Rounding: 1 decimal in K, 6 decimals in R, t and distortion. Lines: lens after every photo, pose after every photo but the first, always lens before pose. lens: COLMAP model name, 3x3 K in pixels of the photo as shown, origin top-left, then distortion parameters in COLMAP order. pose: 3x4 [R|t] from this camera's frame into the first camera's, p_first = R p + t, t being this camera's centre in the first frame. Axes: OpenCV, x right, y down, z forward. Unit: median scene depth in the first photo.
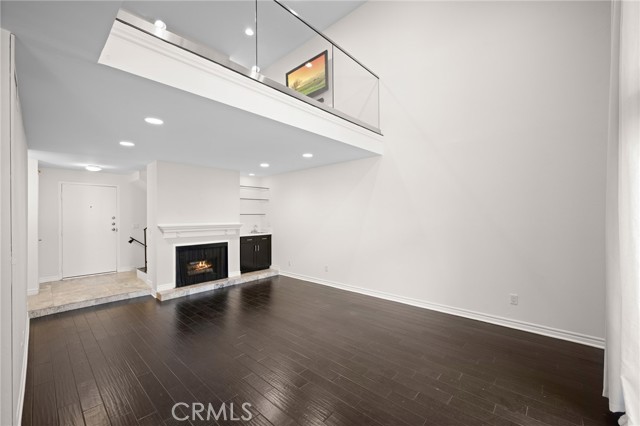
lens RADIAL K [[262.6, 0, 320.0], [0, 262.6, 215.1], [0, 0, 1]] dist [-0.002078, 0.000137]
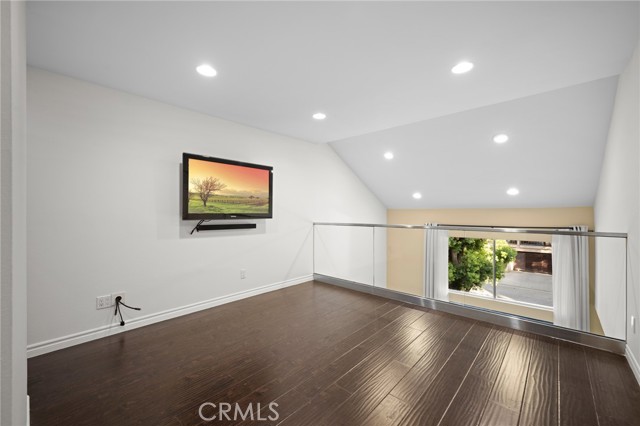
lens RADIAL K [[262.6, 0, 320.9], [0, 262.6, 211.9], [0, 0, 1]] dist [-0.002078, 0.000137]
pose [[-0.011767, 0.010527, 0.999875, -0.361202], [0.000325, 0.999945, -0.010524, -0.243430], [-0.999931, 0.000201, -0.011769, 0.429995]]
